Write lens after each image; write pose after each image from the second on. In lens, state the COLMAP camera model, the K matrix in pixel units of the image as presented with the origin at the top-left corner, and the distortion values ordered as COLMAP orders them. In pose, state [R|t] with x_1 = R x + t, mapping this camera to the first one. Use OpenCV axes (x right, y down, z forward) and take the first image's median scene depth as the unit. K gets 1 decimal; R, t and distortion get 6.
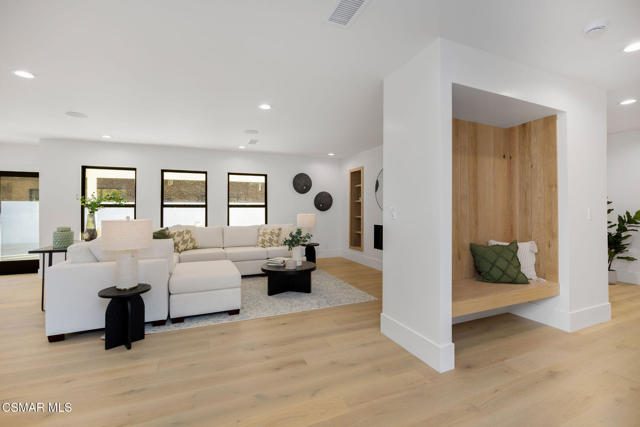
lens RADIAL K [[278.7, 0, 320.6], [0, 278.7, 209.6], [0, 0, 1]] dist [-0.016670, 0.000099]
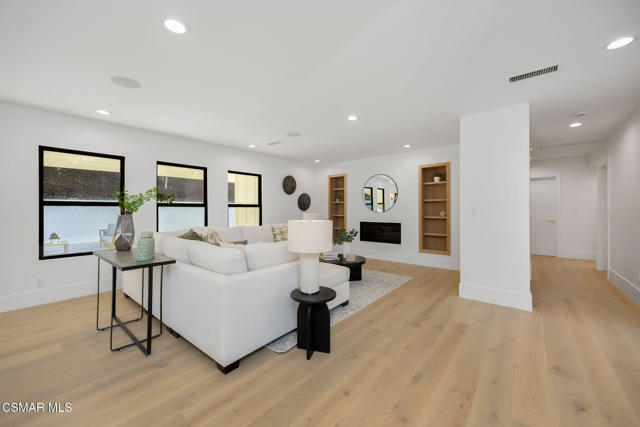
lens RADIAL K [[248.5, 0, 319.5], [0, 248.5, 213.2], [0, 0, 1]] dist [-0.002637, 0.000390]
pose [[0.892812, -0.004422, 0.450408, -0.443199], [-0.004173, 0.999828, 0.018089, -0.002543], [-0.450410, -0.018030, 0.892640, 0.091920]]
